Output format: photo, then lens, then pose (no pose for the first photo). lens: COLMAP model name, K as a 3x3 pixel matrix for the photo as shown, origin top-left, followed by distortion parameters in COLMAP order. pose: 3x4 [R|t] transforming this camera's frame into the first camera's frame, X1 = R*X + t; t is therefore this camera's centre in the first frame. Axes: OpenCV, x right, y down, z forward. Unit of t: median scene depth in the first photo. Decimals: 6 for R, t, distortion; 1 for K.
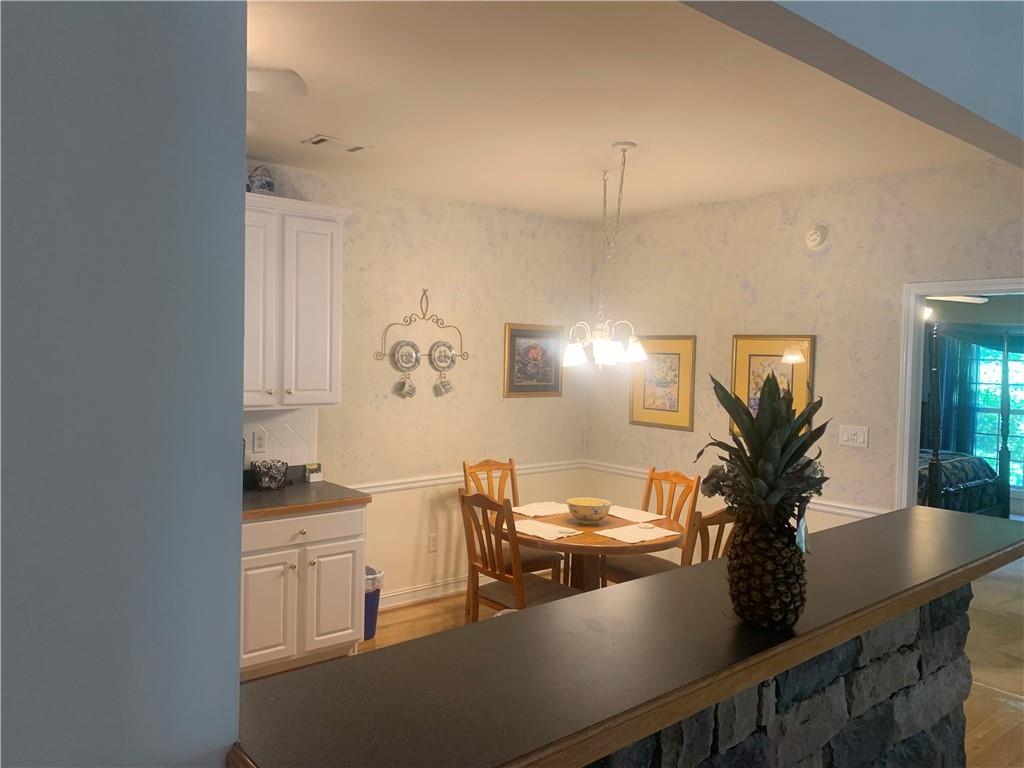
lens RADIAL K [[777.7, 0, 505.9], [0, 777.7, 382.5], [0, 0, 1]] dist [0.073406, -0.101579]
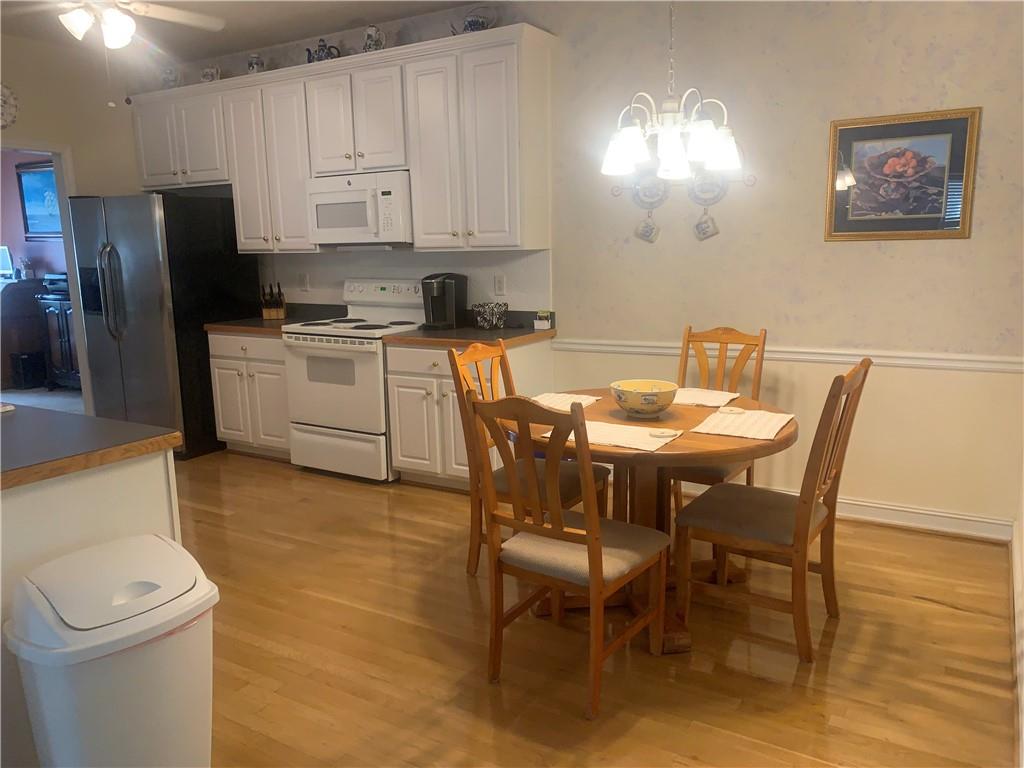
lens RADIAL K [[777.7, 0, 505.9], [0, 777.7, 382.5], [0, 0, 1]] dist [0.073406, -0.101579]
pose [[0.302321, 0.139154, -0.942994, 0.653202], [-0.006043, 0.989547, 0.144086, 0.051310], [0.953187, -0.037862, 0.300002, 0.645565]]
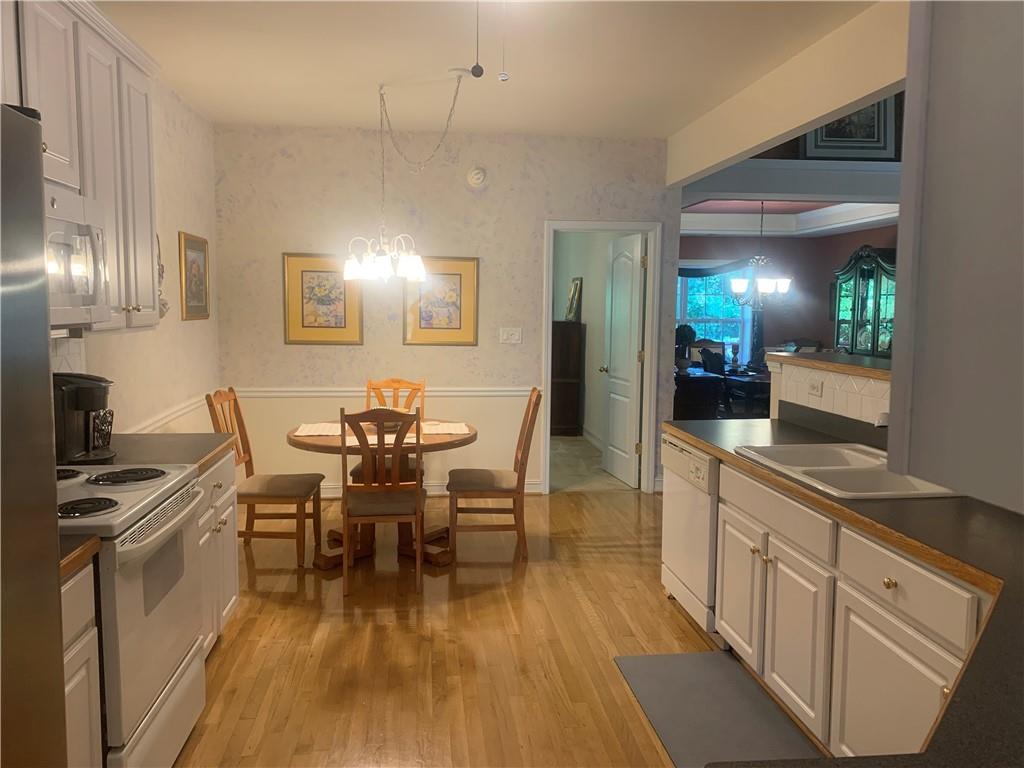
lens RADIAL K [[777.7, 0, 505.9], [0, 777.7, 382.5], [0, 0, 1]] dist [0.073406, -0.101579]
pose [[0.568227, -0.112502, 0.815145, -0.623403], [0.031777, 0.992871, 0.114879, -0.003737], [-0.822258, -0.039374, 0.567751, 0.258918]]
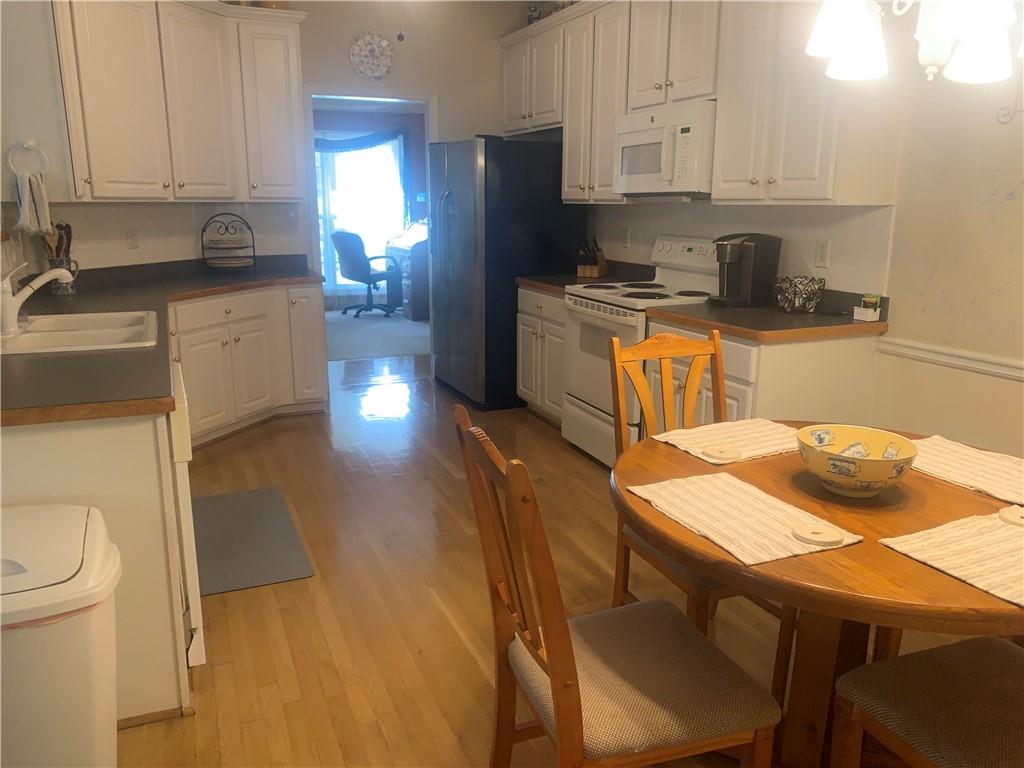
lens RADIAL K [[777.7, 0, 505.9], [0, 777.7, 382.5], [0, 0, 1]] dist [0.073406, -0.101579]
pose [[-0.311410, 0.193223, -0.930424, 0.490797], [-0.043205, 0.975218, 0.216986, 0.042785], [0.949293, 0.107771, -0.295345, 0.888147]]
